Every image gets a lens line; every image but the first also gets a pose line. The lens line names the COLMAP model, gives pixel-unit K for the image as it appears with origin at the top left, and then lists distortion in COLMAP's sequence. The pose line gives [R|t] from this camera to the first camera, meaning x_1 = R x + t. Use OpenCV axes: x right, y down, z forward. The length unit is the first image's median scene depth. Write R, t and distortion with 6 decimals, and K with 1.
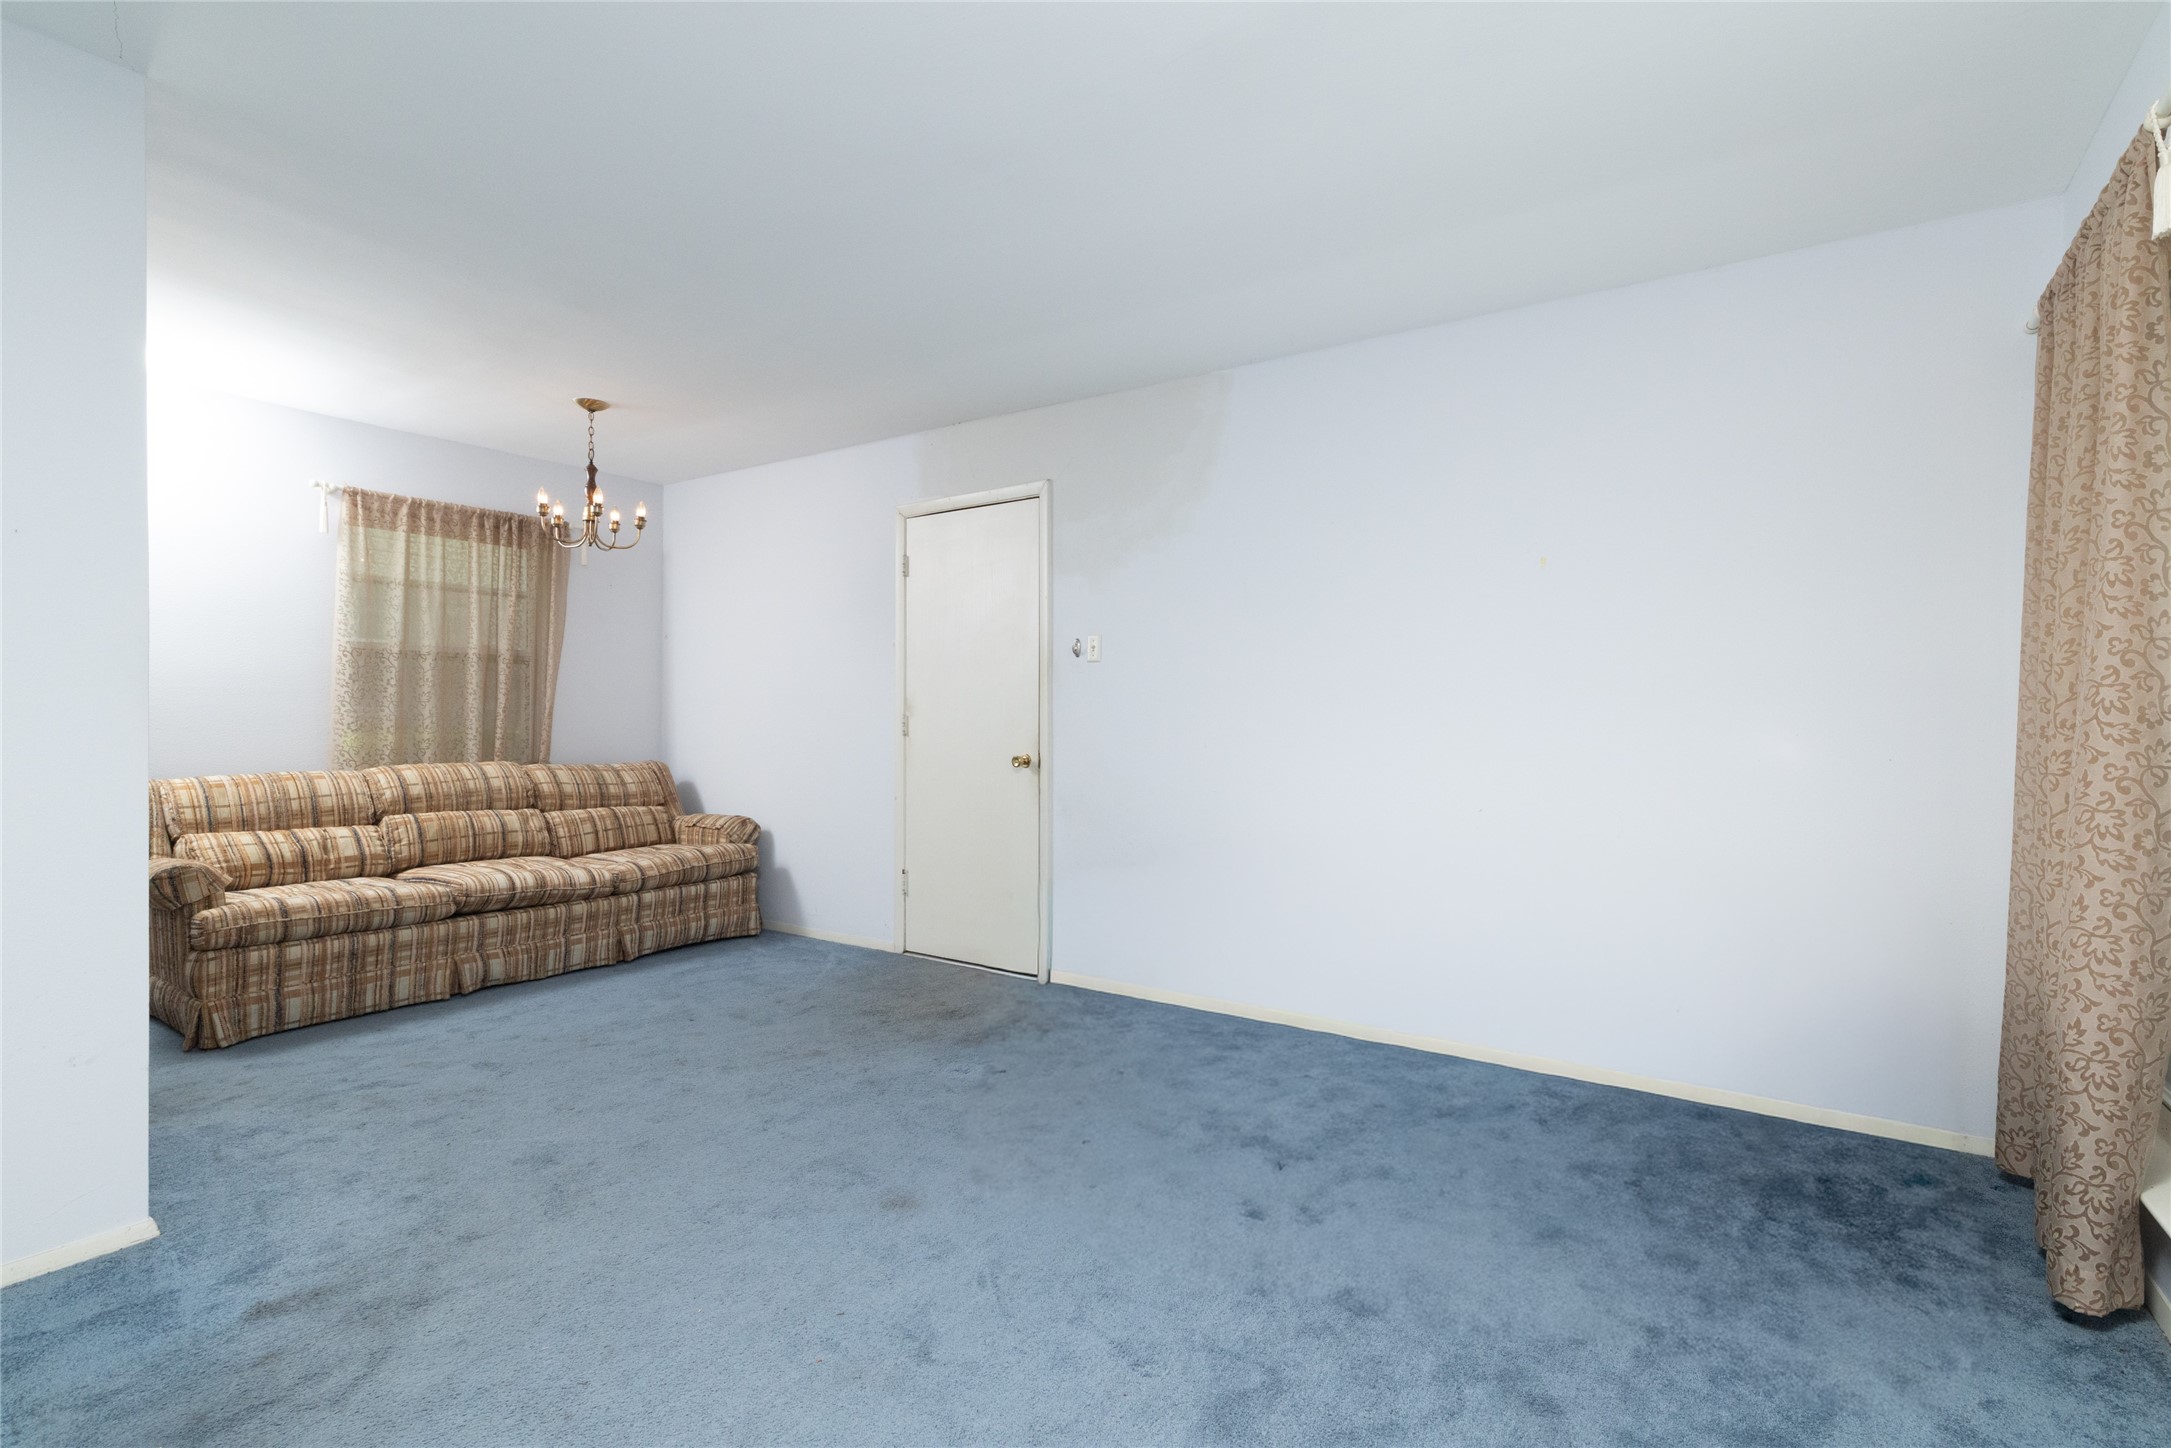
lens RADIAL K [[969.0, 0, 1180.0], [0, 969.0, 726.3], [0, 0, 1]] dist [-0.004583, -0.000913]
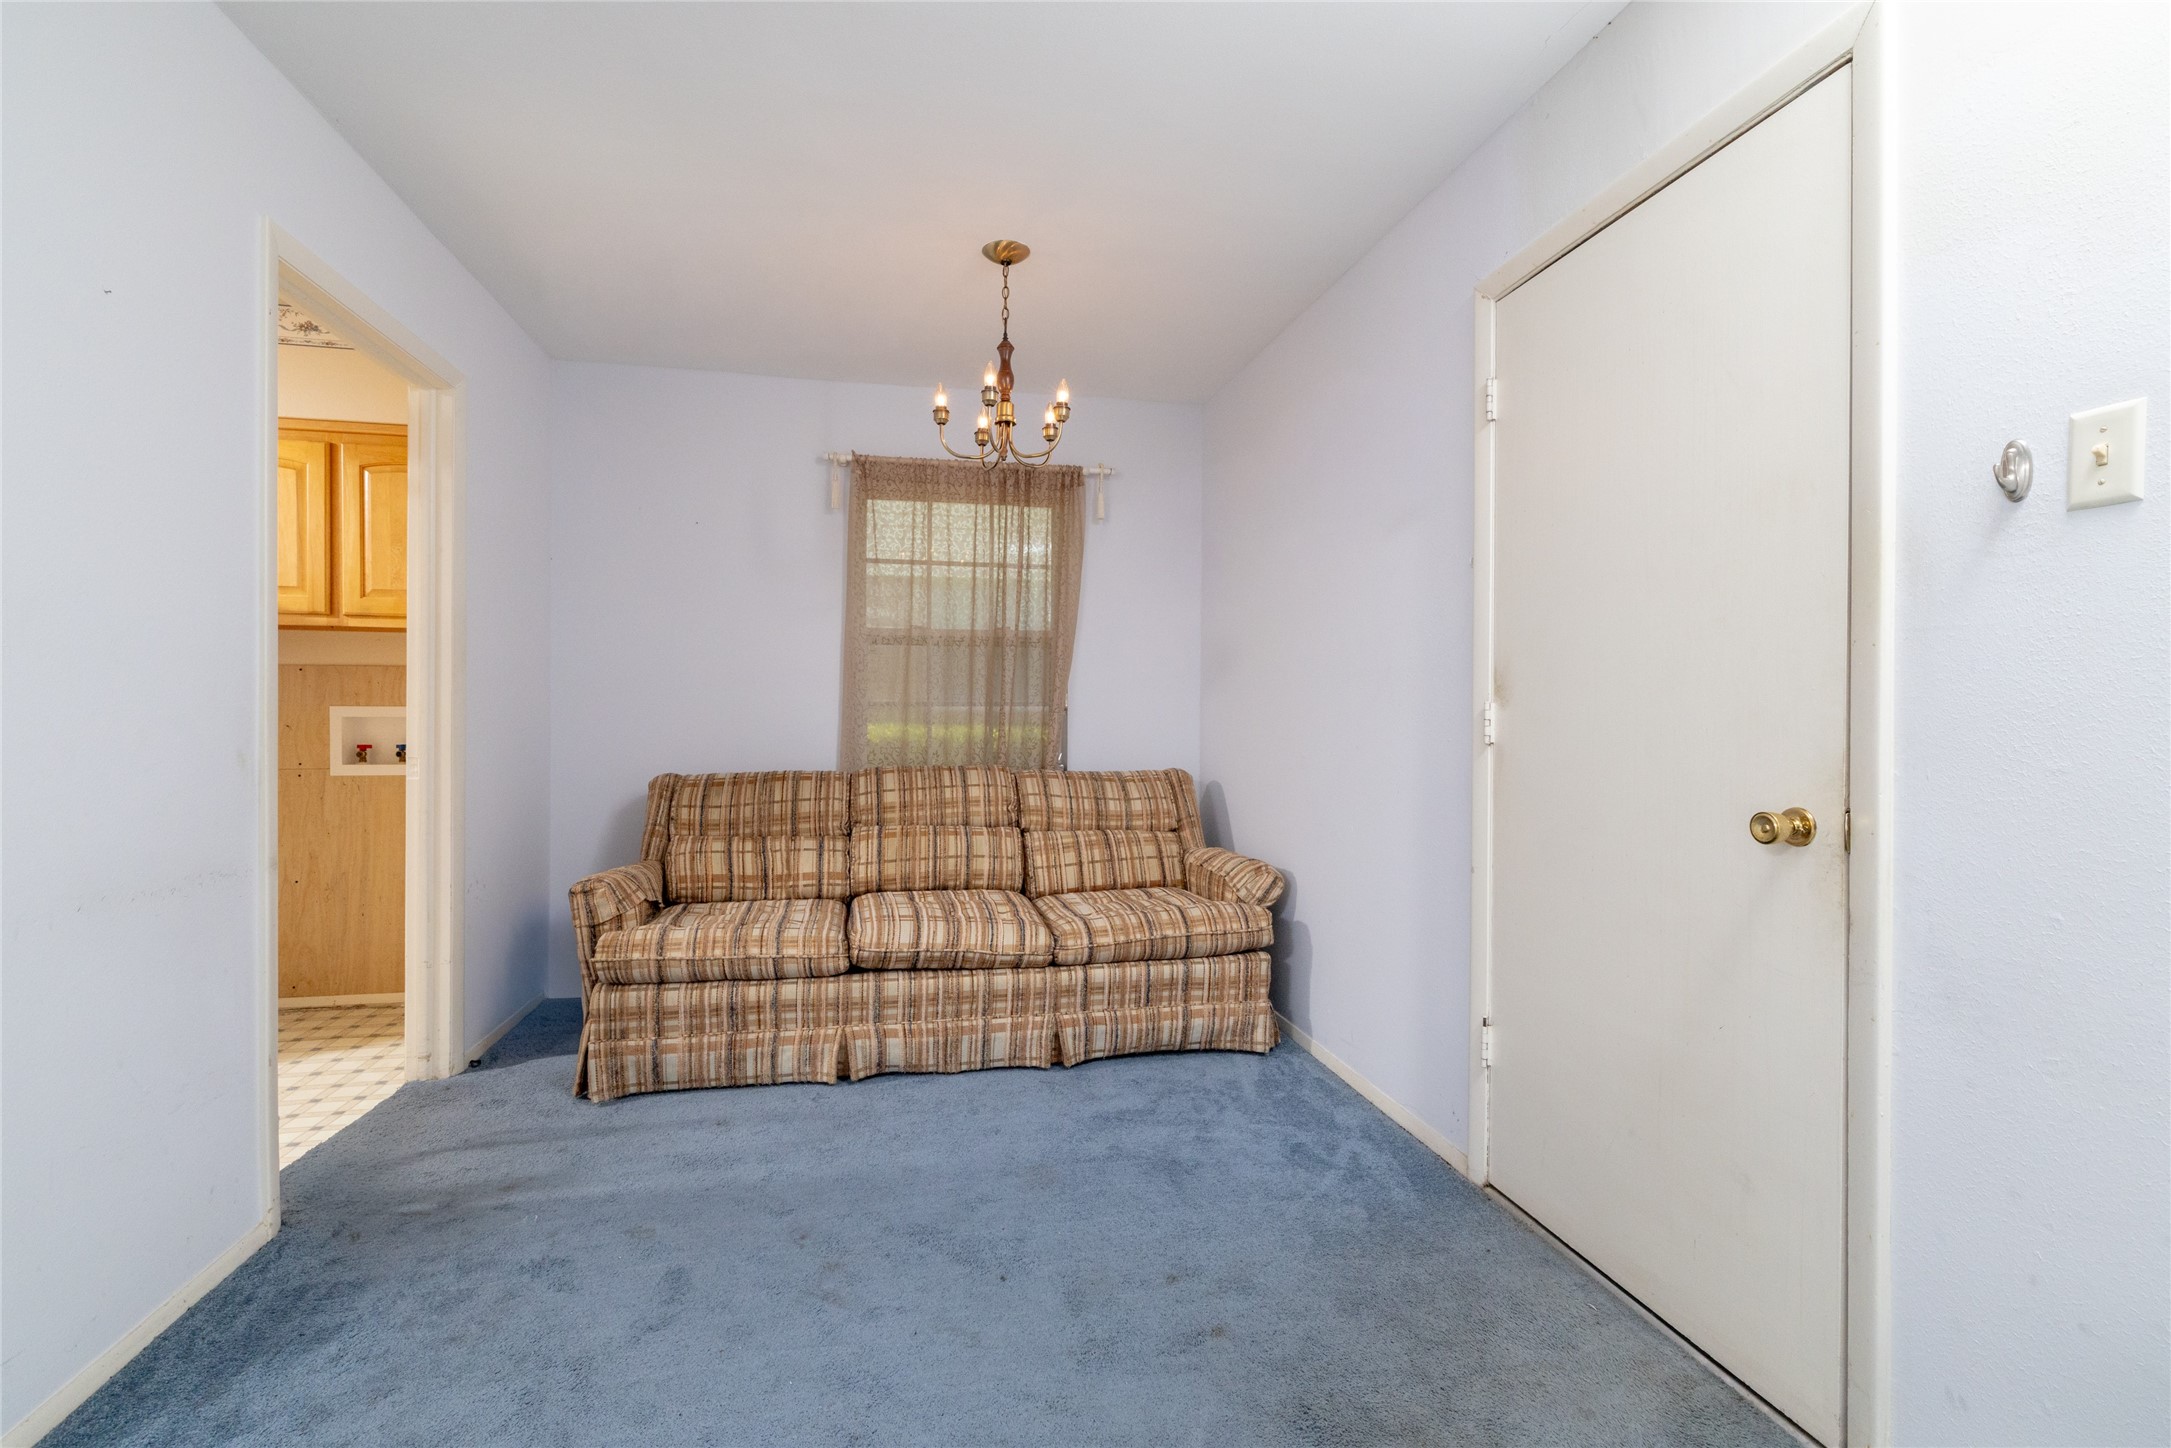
lens RADIAL K [[925.3, 0, 1073.9], [0, 925.3, 717.4], [0, 0, 1]] dist [-0.001485, -0.000249]
pose [[0.677811, -0.001406, -0.735235, -0.091613], [-0.003814, 0.999978, -0.005429, 0.000146], [0.735227, 0.006484, 0.677790, 0.586398]]
